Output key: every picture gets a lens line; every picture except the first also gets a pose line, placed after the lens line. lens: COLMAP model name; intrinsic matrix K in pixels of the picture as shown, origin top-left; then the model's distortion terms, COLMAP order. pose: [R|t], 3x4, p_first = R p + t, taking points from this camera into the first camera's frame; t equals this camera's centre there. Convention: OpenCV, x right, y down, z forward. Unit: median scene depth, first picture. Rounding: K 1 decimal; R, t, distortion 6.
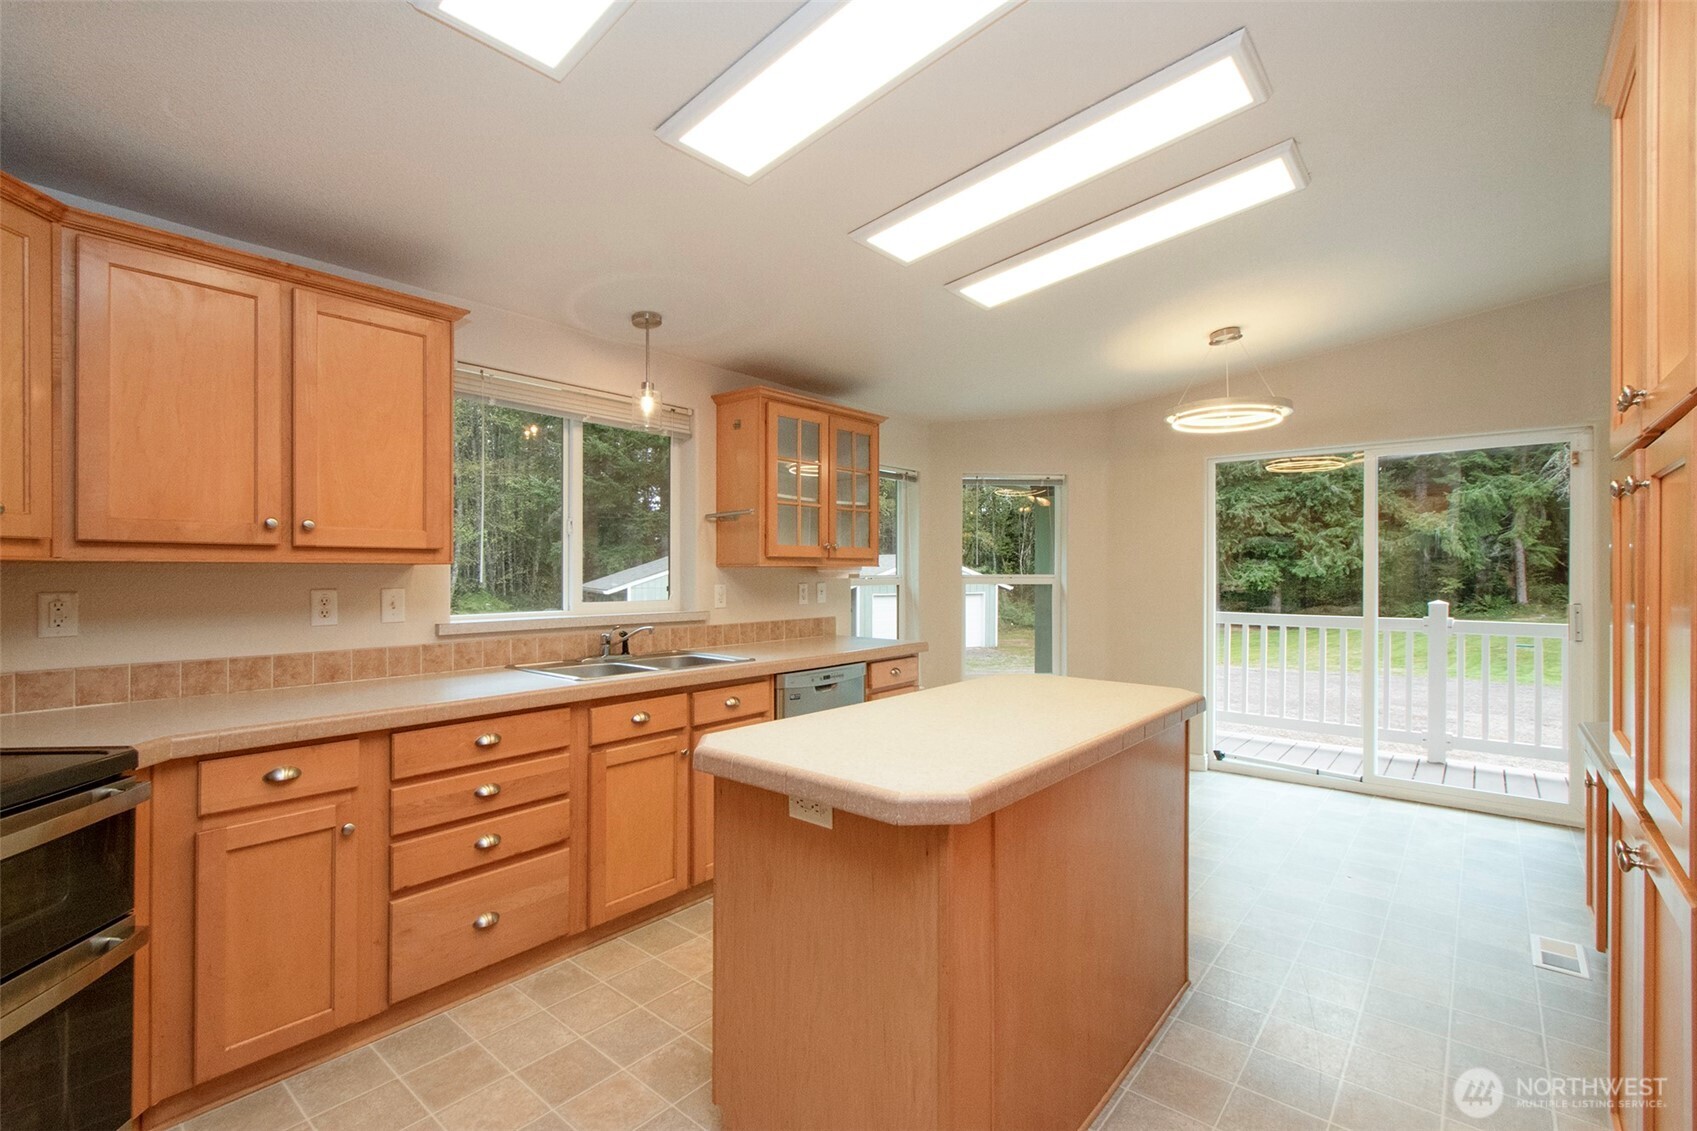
lens RADIAL K [[767.5, 0, 838.0], [0, 767.5, 567.7], [0, 0, 1]] dist [-0.001462, -0.000344]
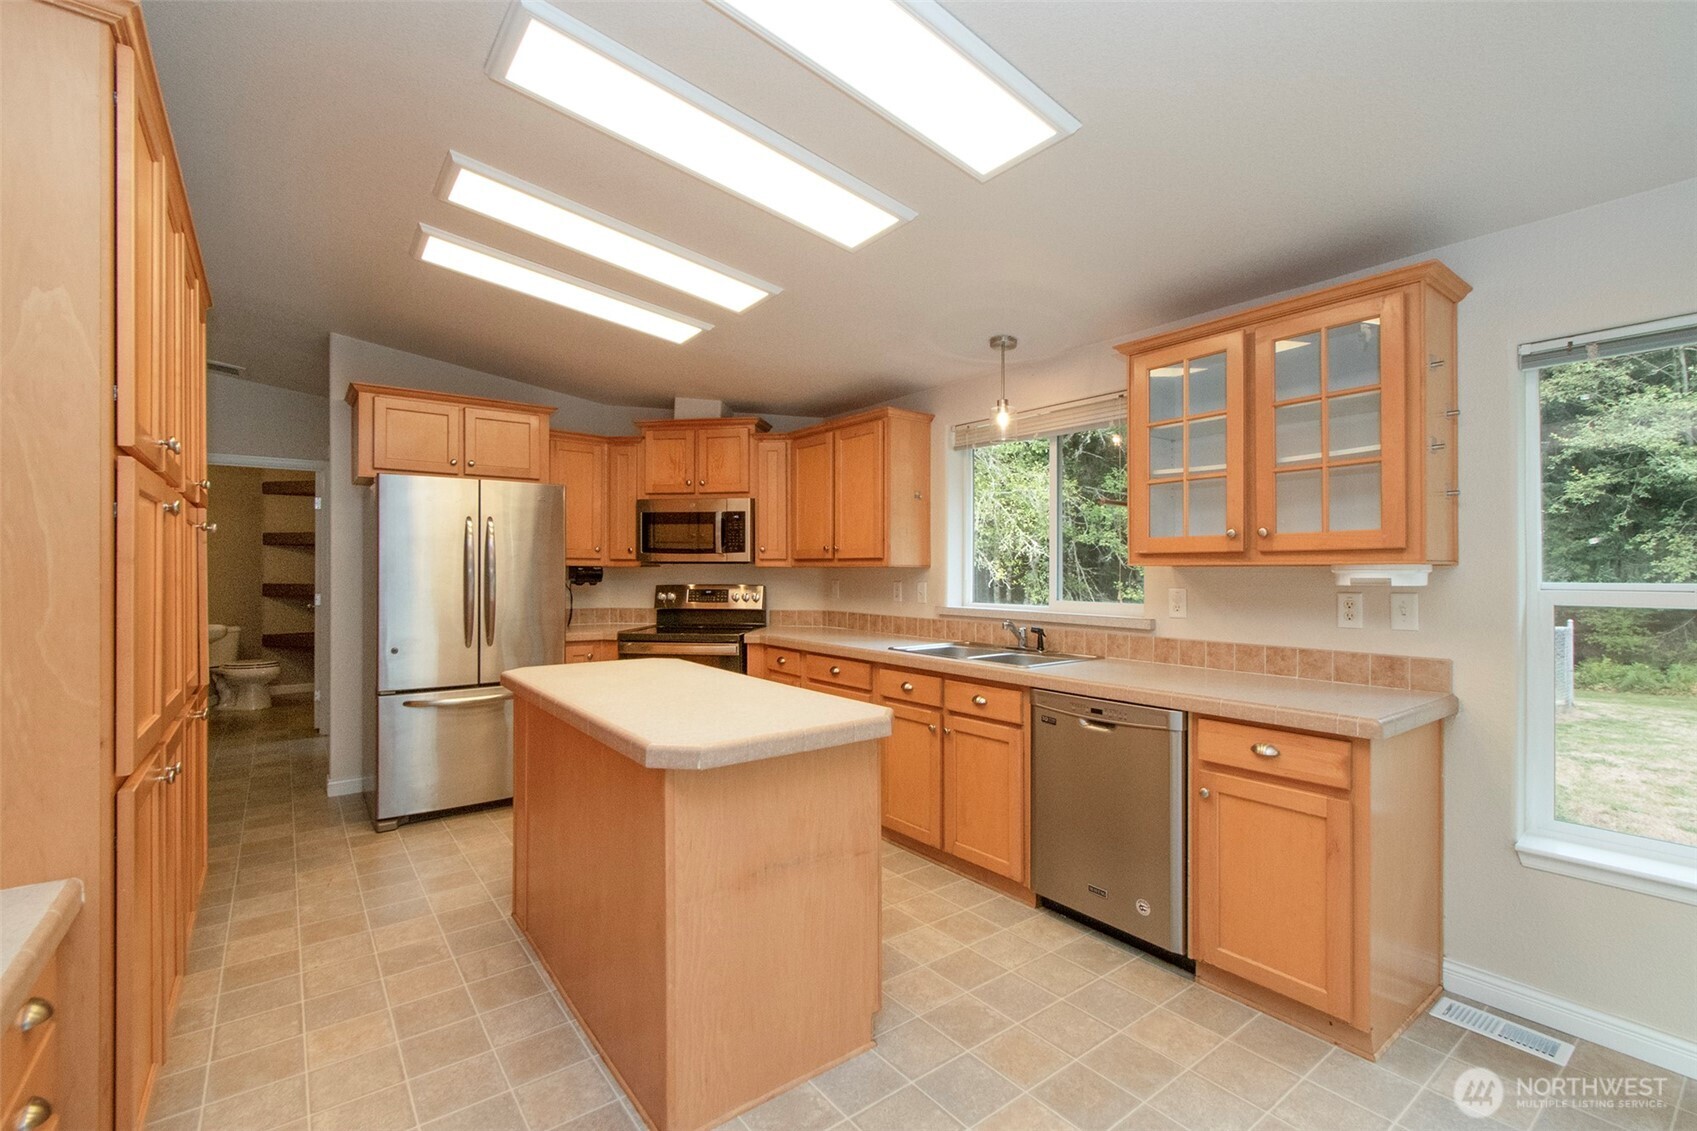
lens RADIAL K [[745.3, 0, 832.3], [0, 745.3, 566.0], [0, 0, 1]] dist [0.003065, -0.000021]
pose [[-0.230047, -0.008397, -0.973143, 0.699619], [-0.000894, 0.999964, -0.008417, 0.004604], [0.973179, -0.001066, -0.230046, 0.832960]]
